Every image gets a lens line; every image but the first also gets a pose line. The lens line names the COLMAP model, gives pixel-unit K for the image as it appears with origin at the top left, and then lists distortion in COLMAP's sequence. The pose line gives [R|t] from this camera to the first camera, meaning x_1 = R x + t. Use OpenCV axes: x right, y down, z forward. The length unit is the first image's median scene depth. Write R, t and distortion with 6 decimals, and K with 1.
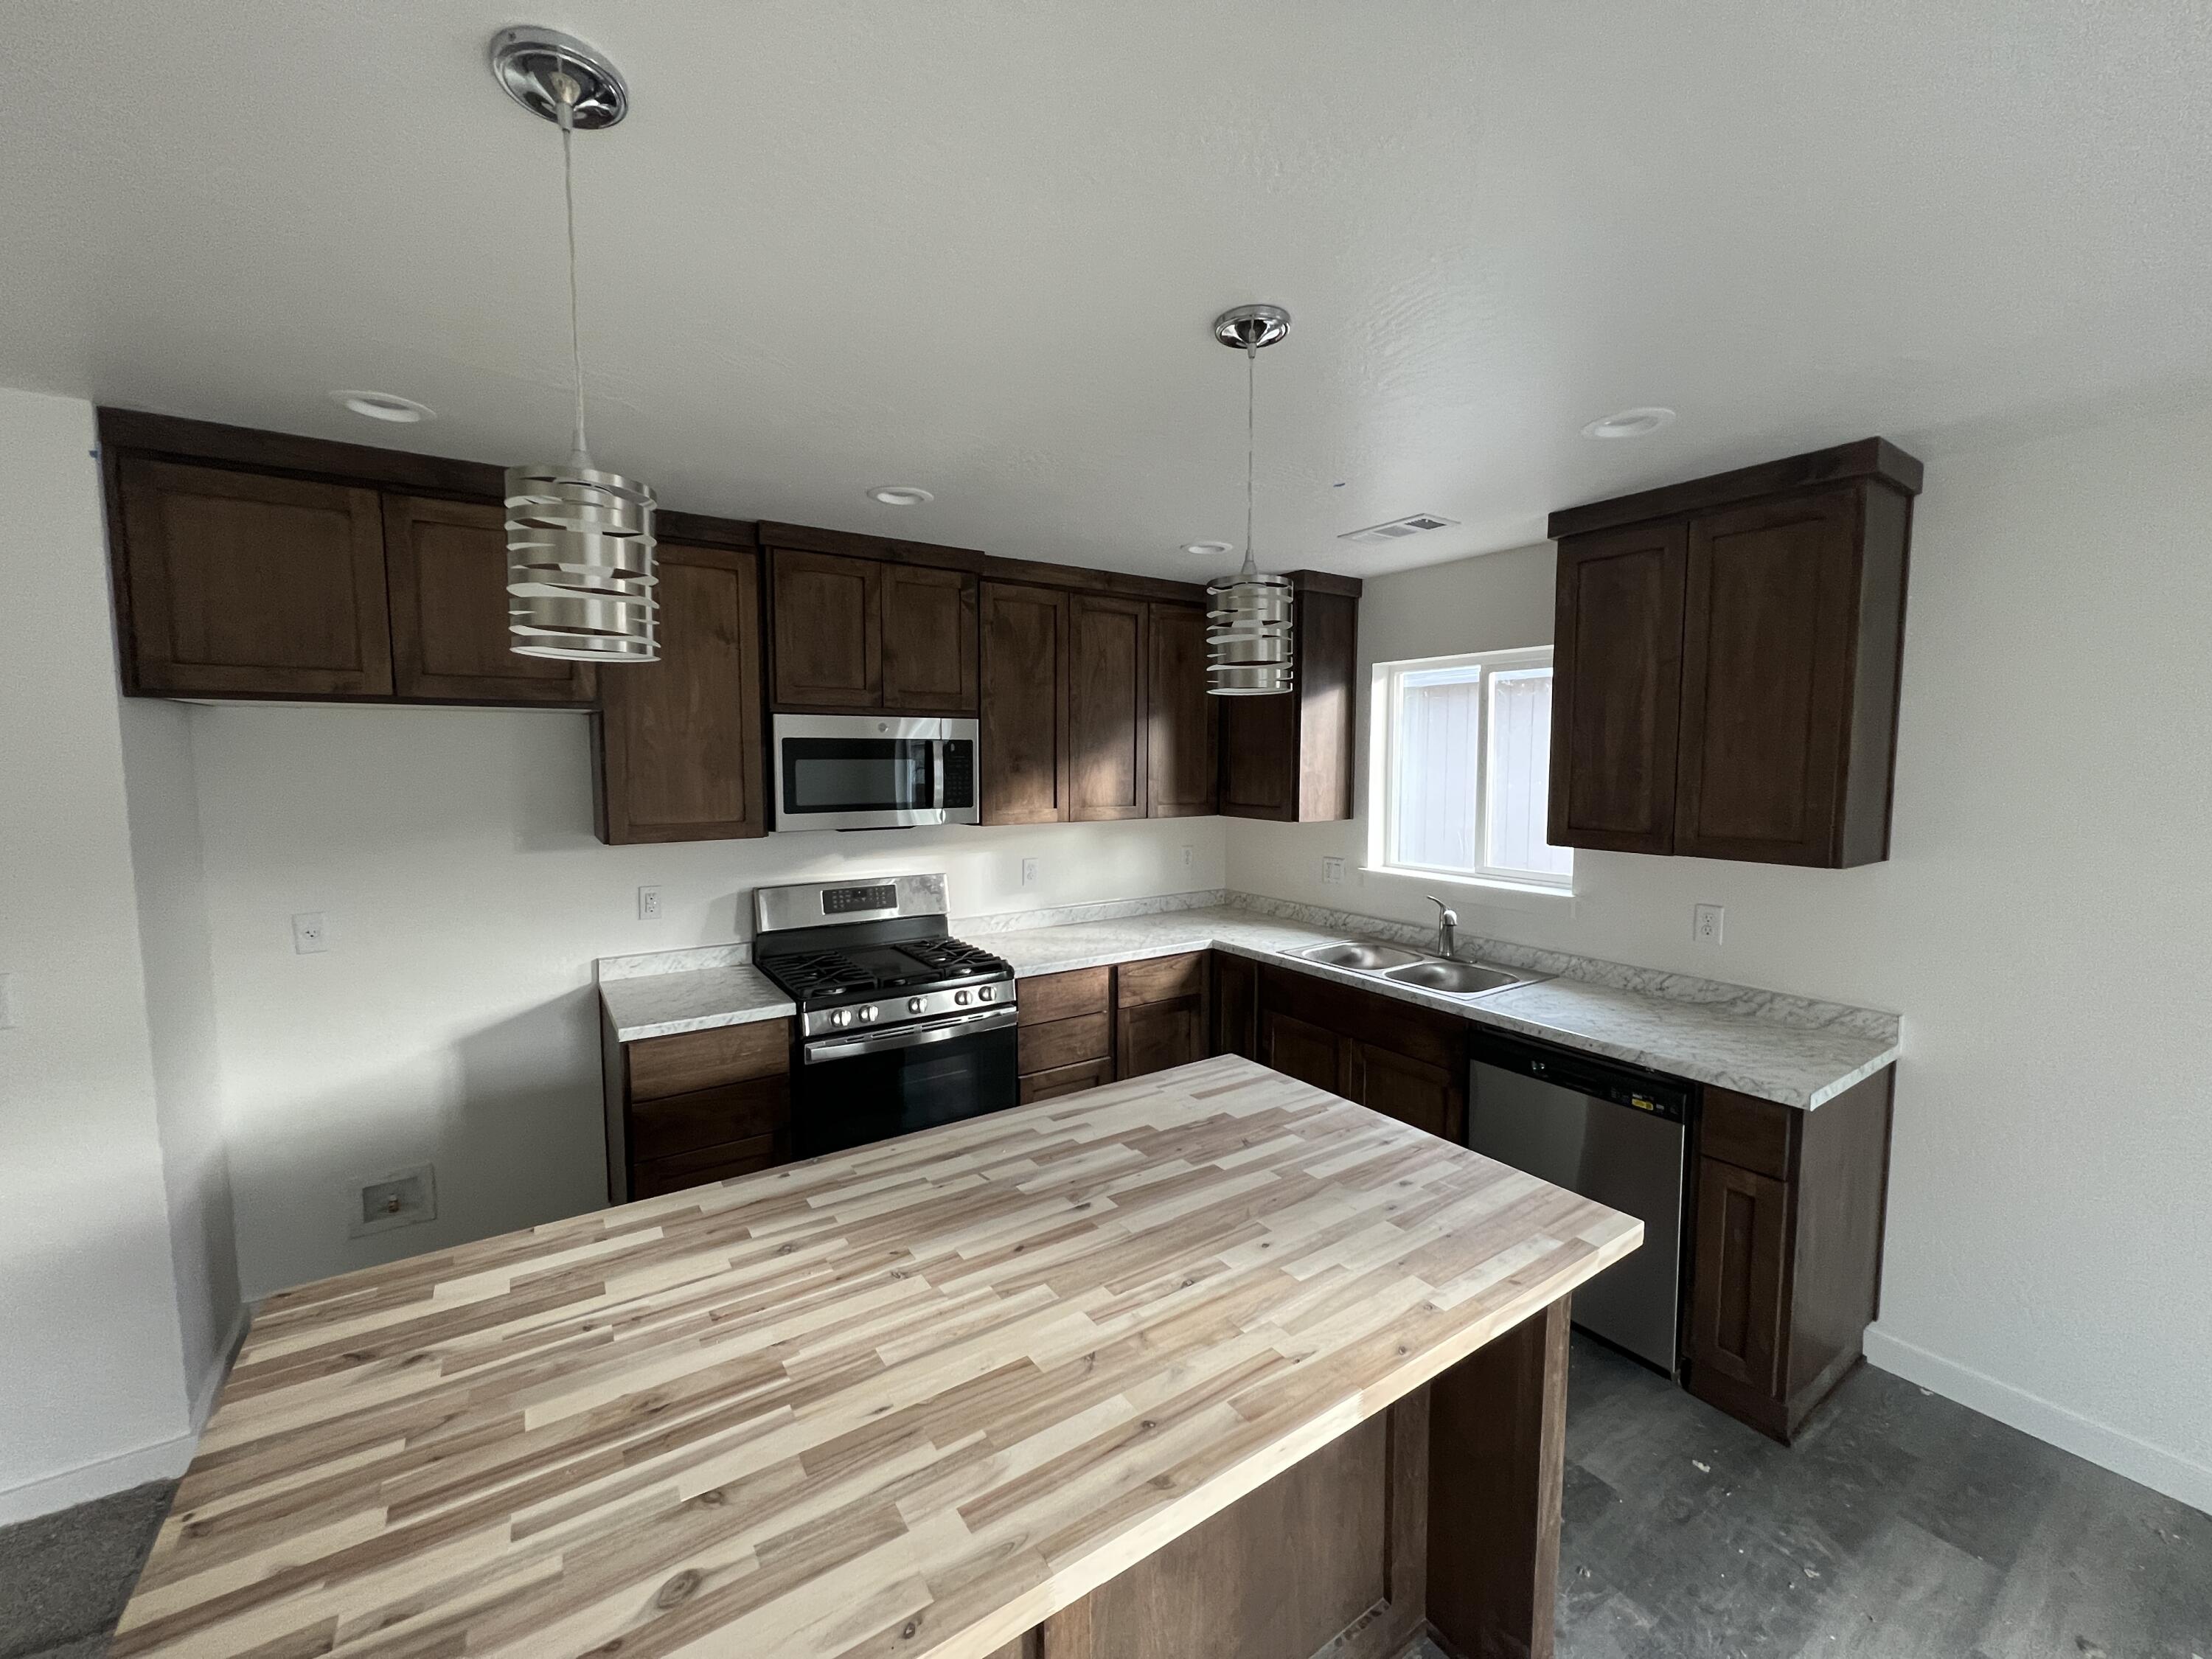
lens RADIAL K [[880.8, 0, 1100.8], [0, 880.8, 829.7], [0, 0, 1]] dist [-0.002733, -0.000115]
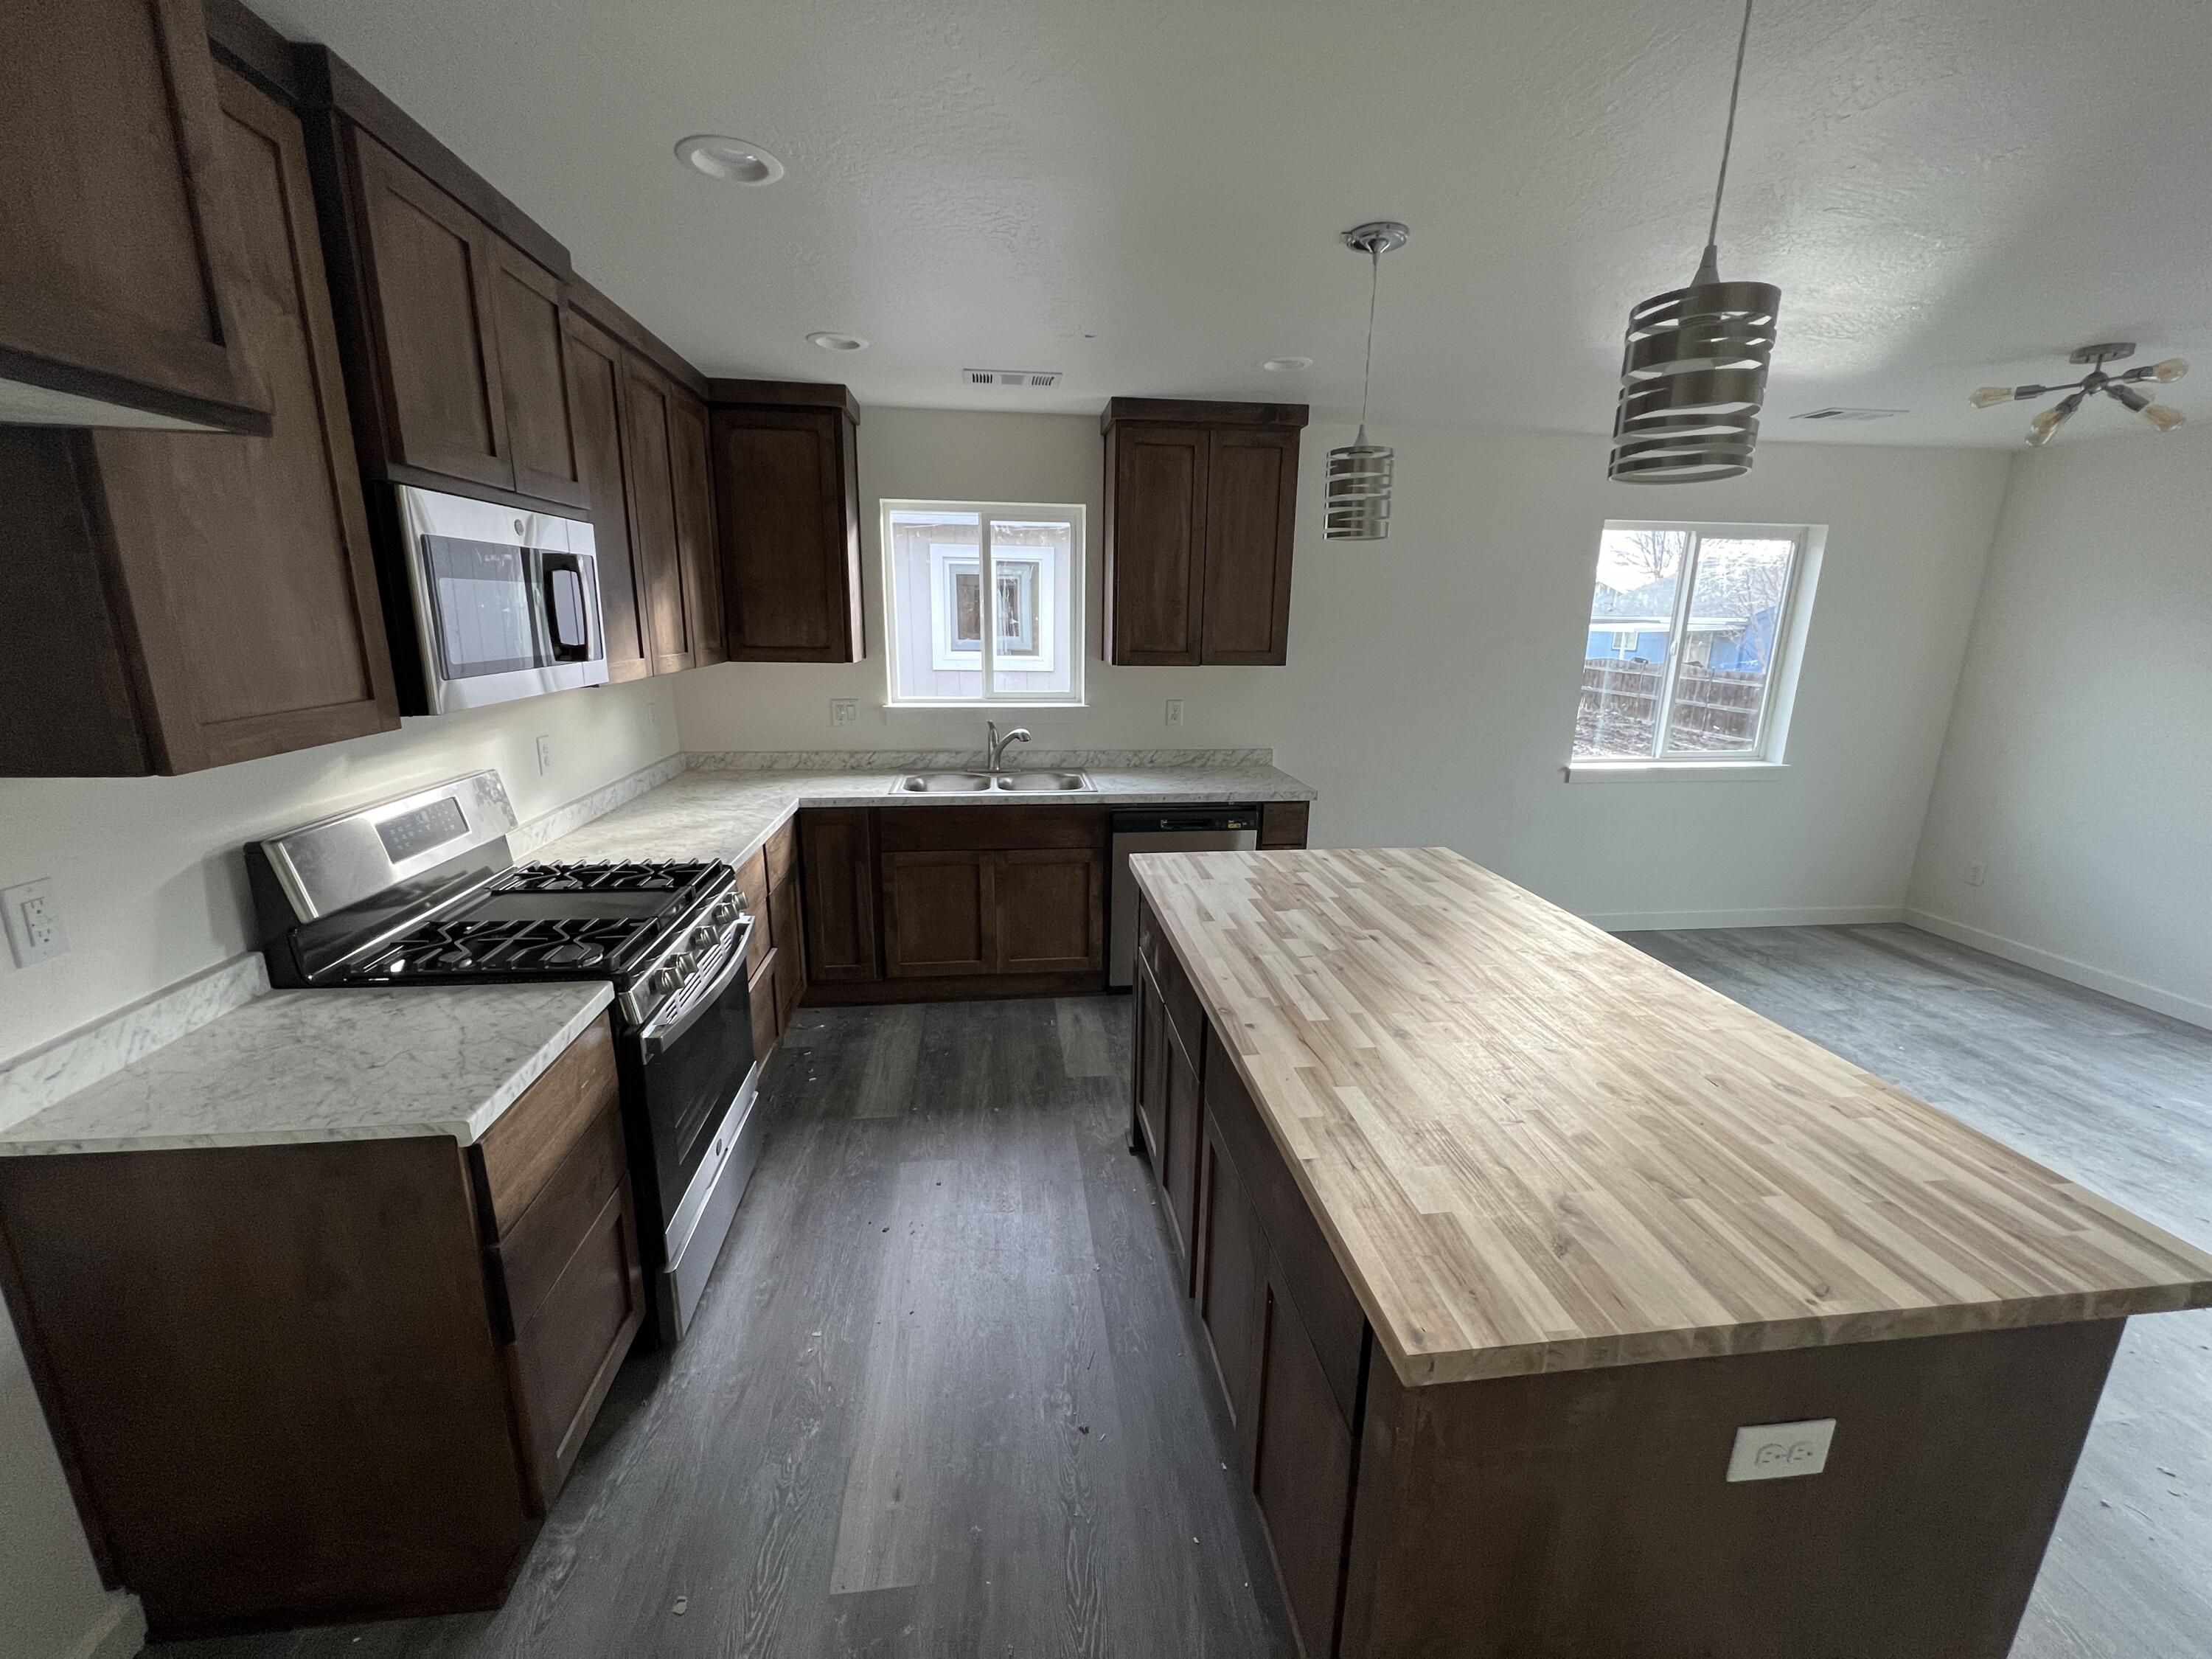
lens RADIAL K [[880.8, 0, 1096.9], [0, 880.8, 831.7], [0, 0, 1]] dist [-0.002733, -0.000115]
pose [[0.454047, -0.212596, 0.865242, -0.676486], [0.062398, 0.976319, 0.207144, -0.014046], [-0.888790, -0.040064, 0.456560, 0.395499]]
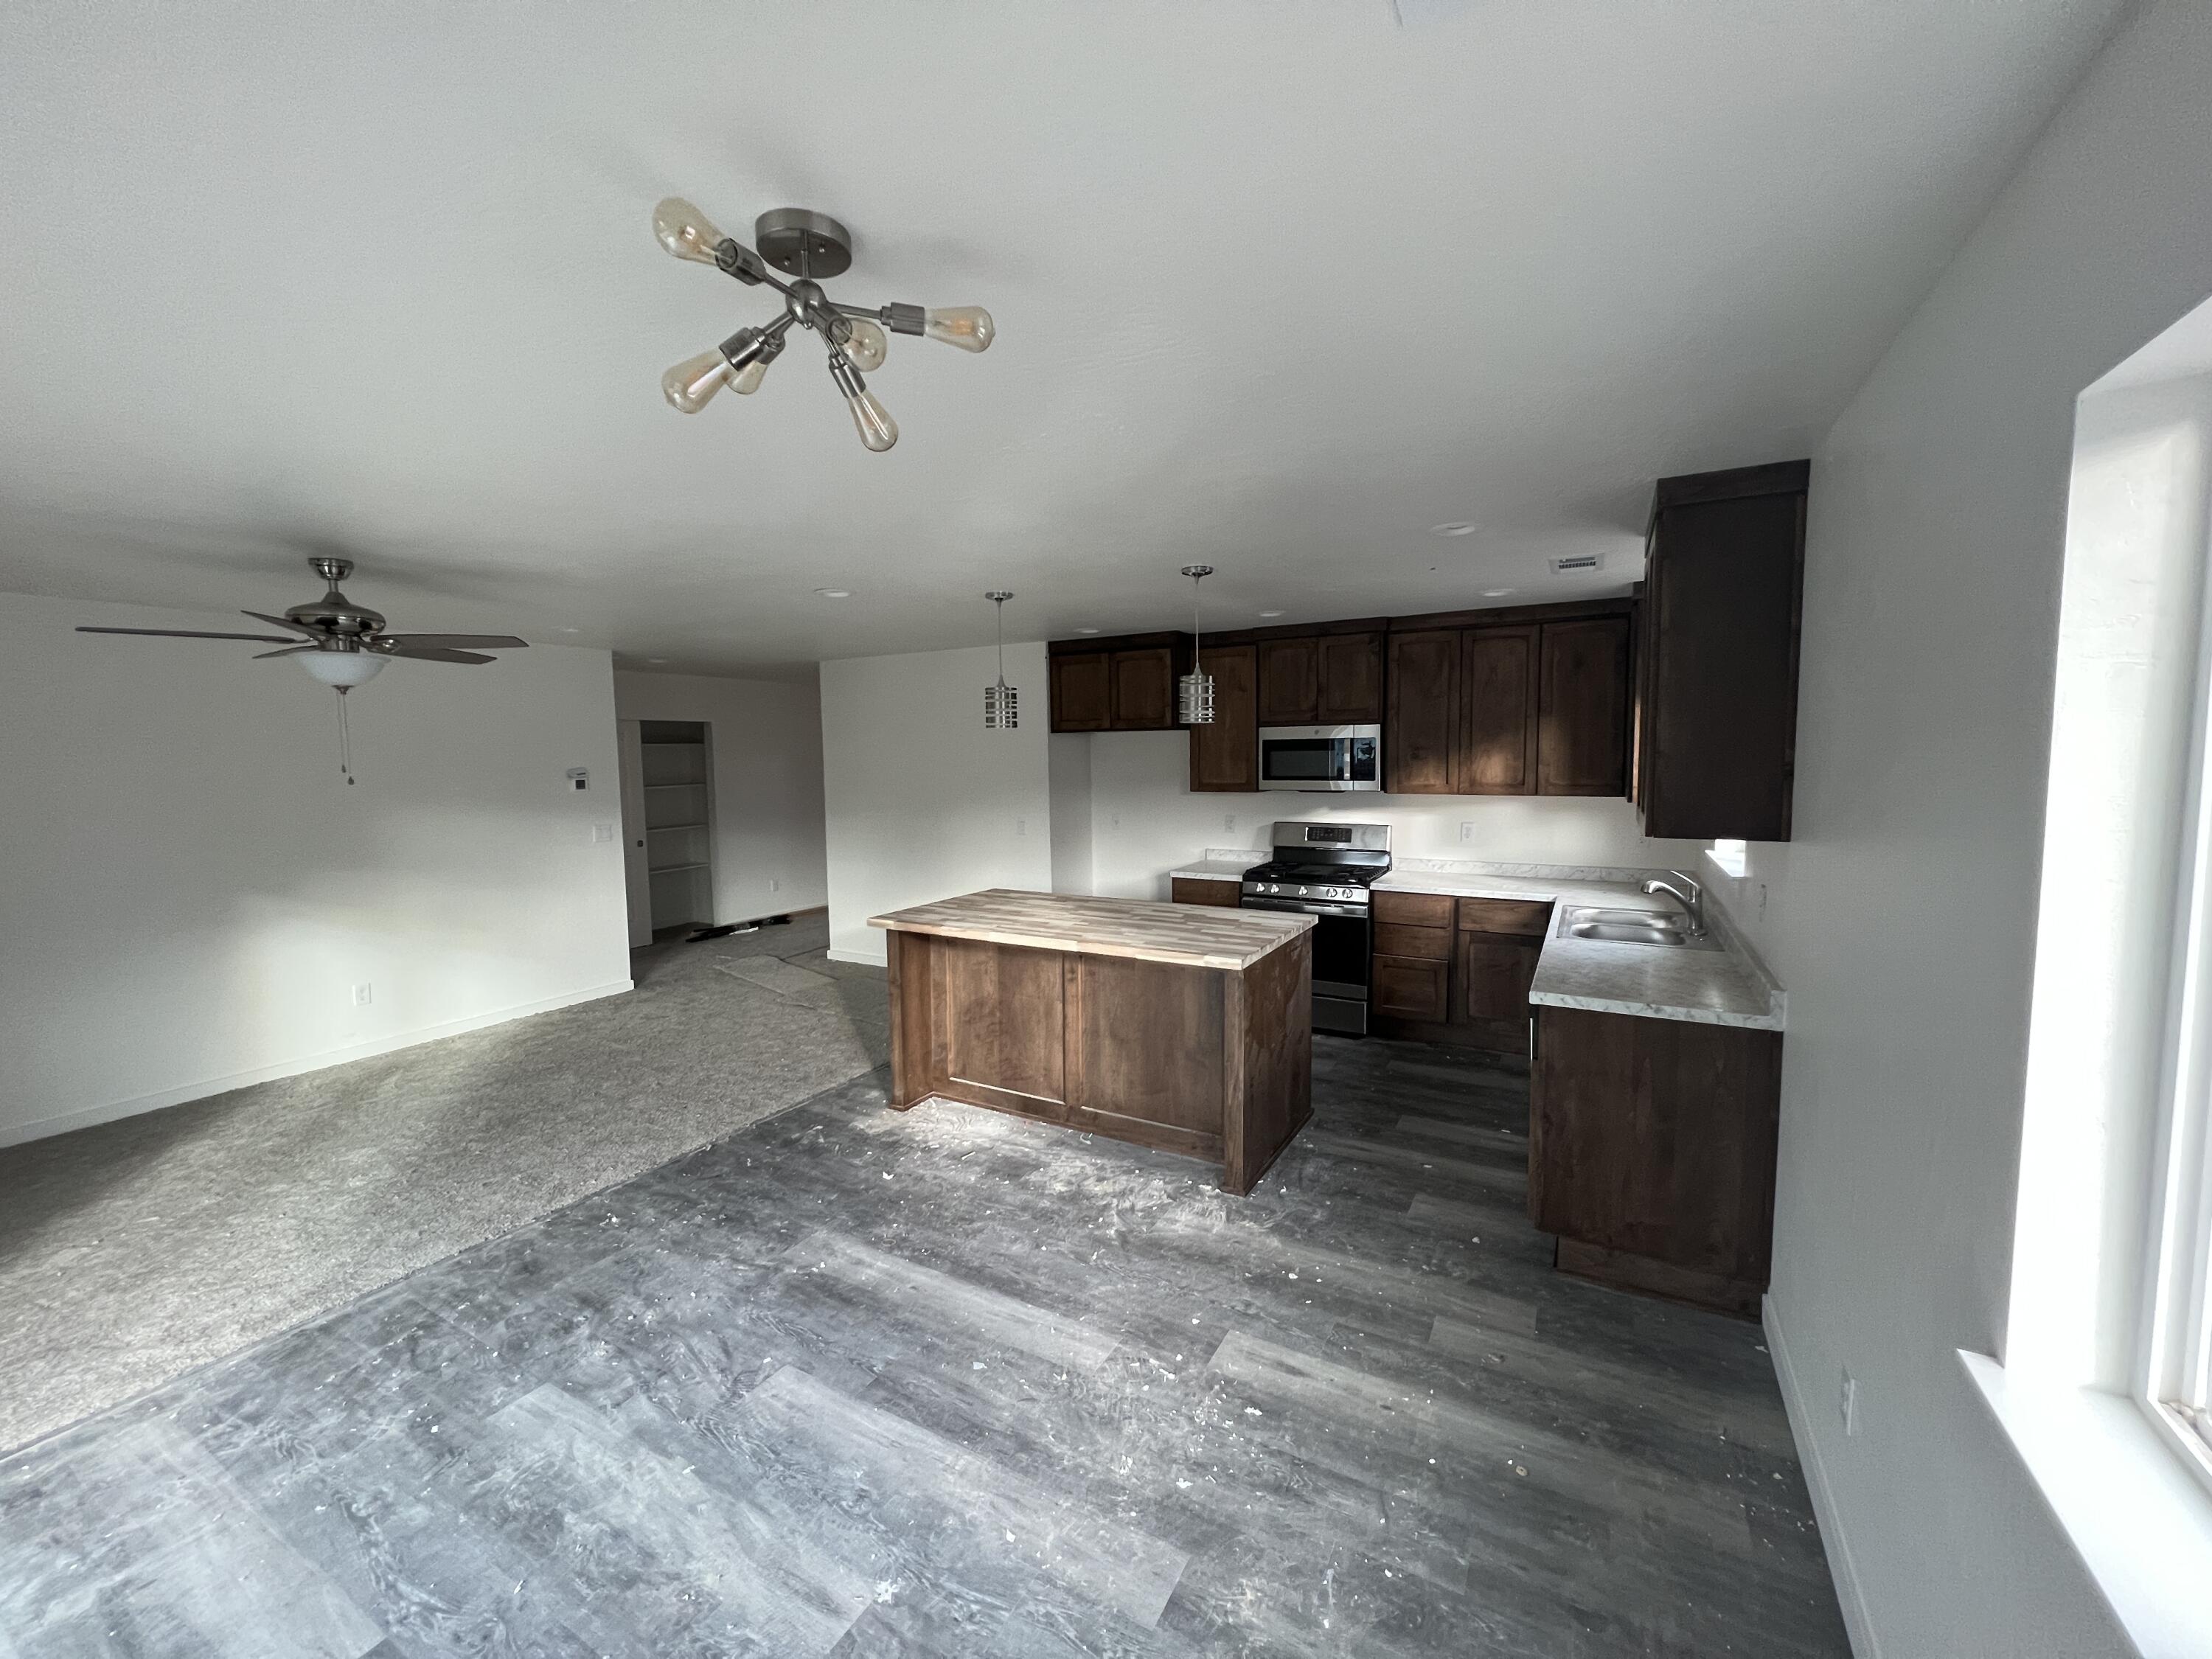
lens RADIAL K [[887.6, 0, 1108.5], [0, 887.6, 824.8], [0, 0, 1]] dist [0.000993, 0.000009]
pose [[0.452949, 0.061610, -0.889405, 1.183375], [-0.065442, 0.997216, 0.035751, 0.030939], [0.889132, 0.042011, 0.455719, -0.154179]]
